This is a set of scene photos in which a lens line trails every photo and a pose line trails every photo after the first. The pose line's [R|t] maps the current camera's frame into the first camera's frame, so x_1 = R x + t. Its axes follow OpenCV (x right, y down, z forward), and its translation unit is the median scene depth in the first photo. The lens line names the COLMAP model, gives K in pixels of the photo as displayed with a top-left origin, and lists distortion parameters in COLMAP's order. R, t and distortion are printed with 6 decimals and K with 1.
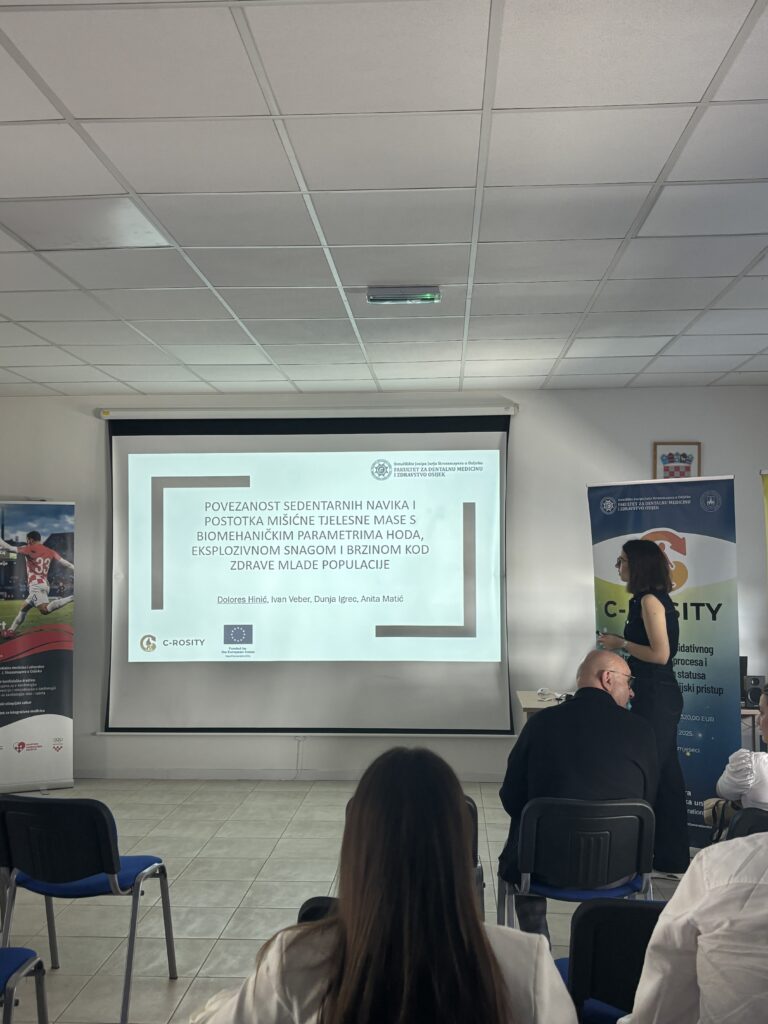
lens RADIAL K [[1018.7, 0, 380.6], [0, 1018.7, 514.3], [0, 0, 1]] dist [0.009933, 0.000000]
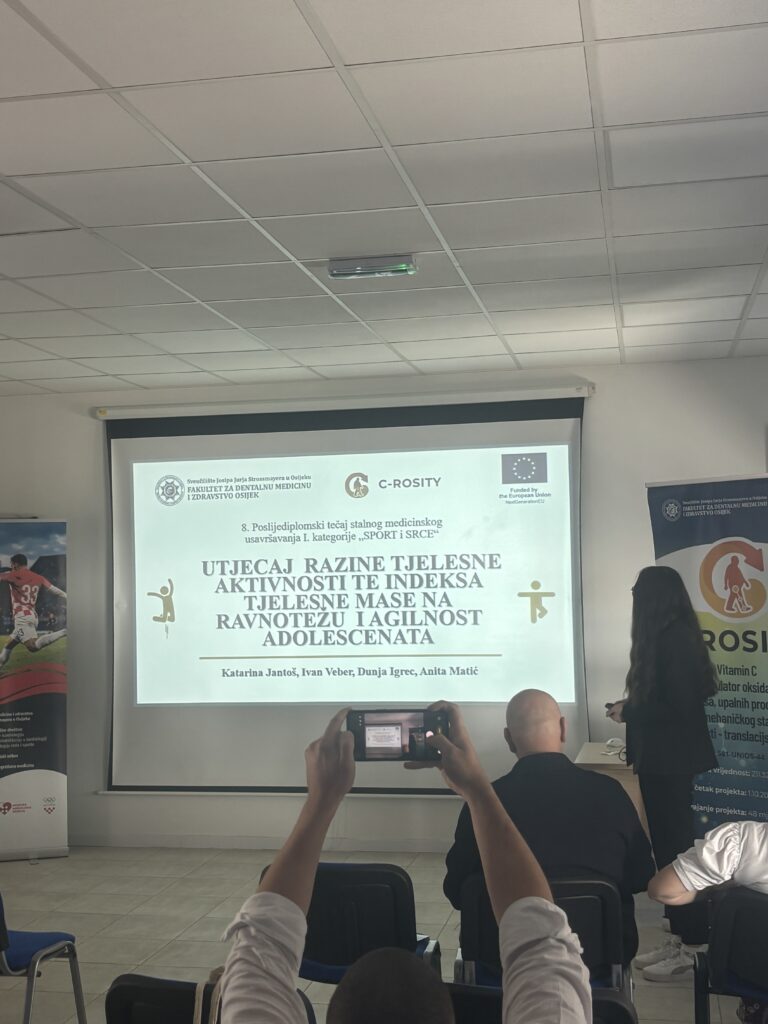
lens RADIAL K [[1291.7, 0, 381.0], [0, 1291.7, 502.7], [0, 0, 1]] dist [0.016560, 0.000000]
pose [[0.990213, -0.024599, -0.137381, 0.110603], [0.022884, 0.999639, -0.014045, -0.004405], [0.137677, 0.010764, 0.990419, -0.030203]]
